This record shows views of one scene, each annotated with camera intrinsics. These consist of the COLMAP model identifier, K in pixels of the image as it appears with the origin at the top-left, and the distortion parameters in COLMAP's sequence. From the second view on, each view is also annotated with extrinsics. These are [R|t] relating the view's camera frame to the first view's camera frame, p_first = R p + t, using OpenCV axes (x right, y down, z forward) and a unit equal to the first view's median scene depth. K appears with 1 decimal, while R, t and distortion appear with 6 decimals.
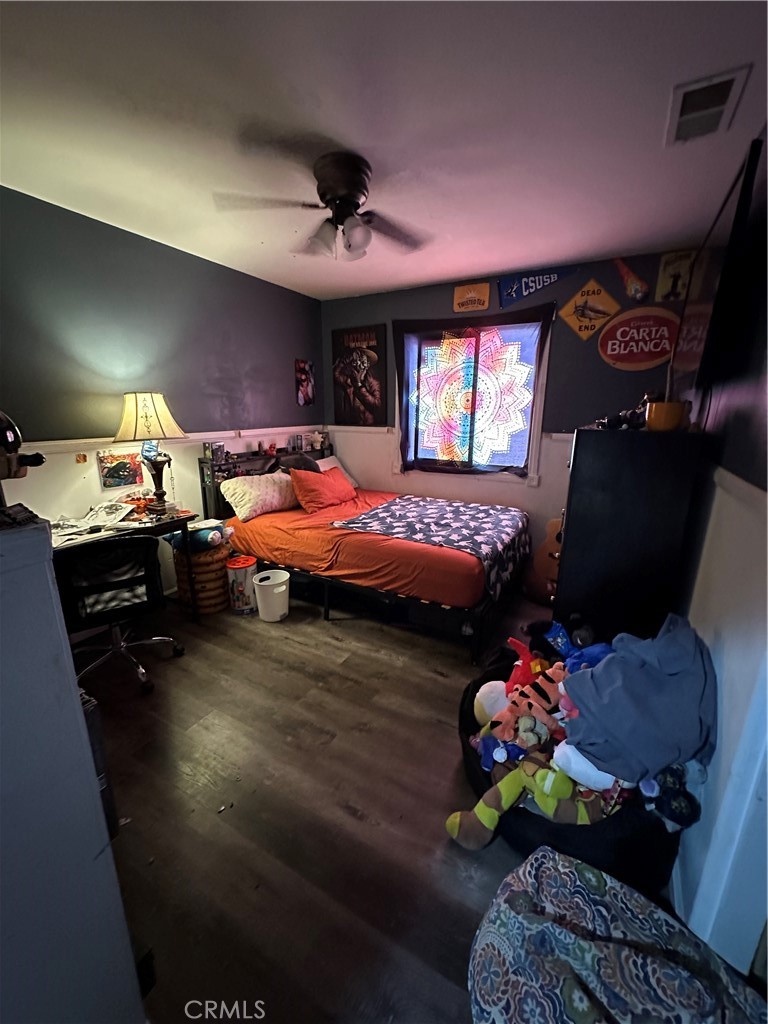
lens RADIAL K [[410.0, 0, 382.4], [0, 410.0, 511.5], [0, 0, 1]] dist [-0.001452, -0.000085]
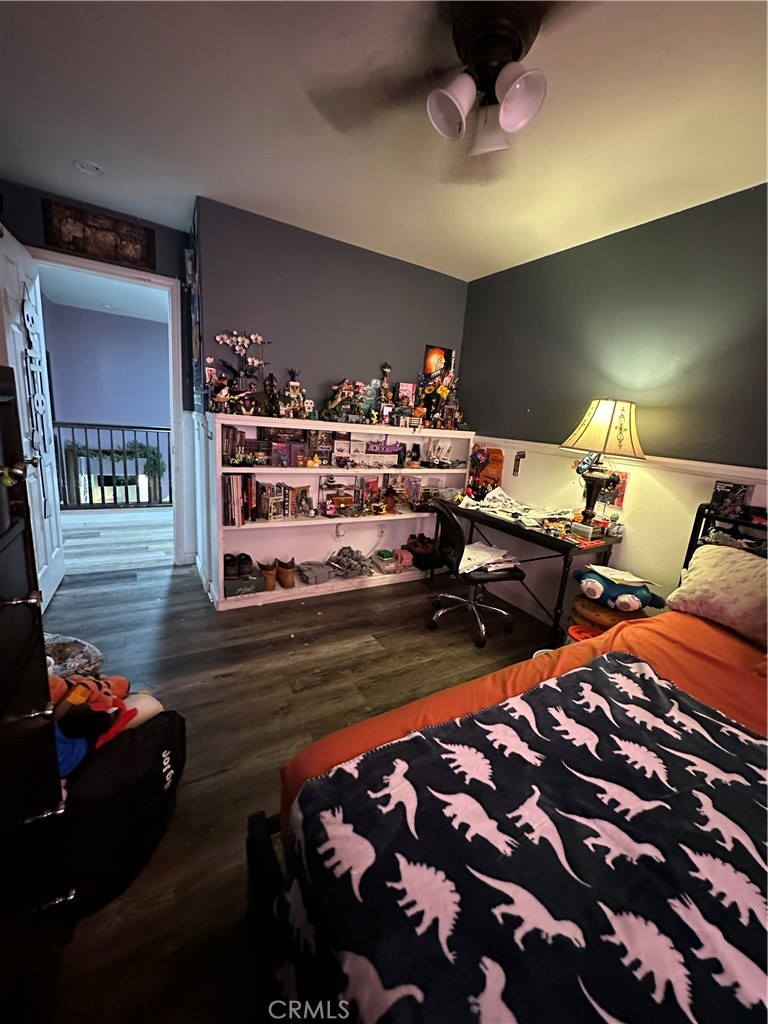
lens RADIAL K [[410.0, 0, 381.5], [0, 410.0, 512.7], [0, 0, 1]] dist [-0.001452, -0.000085]
pose [[-0.502391, 0.148105, -0.851862, 0.410101], [-0.296710, 0.895864, 0.330742, -0.197396], [0.812137, 0.418918, -0.406130, 0.957009]]
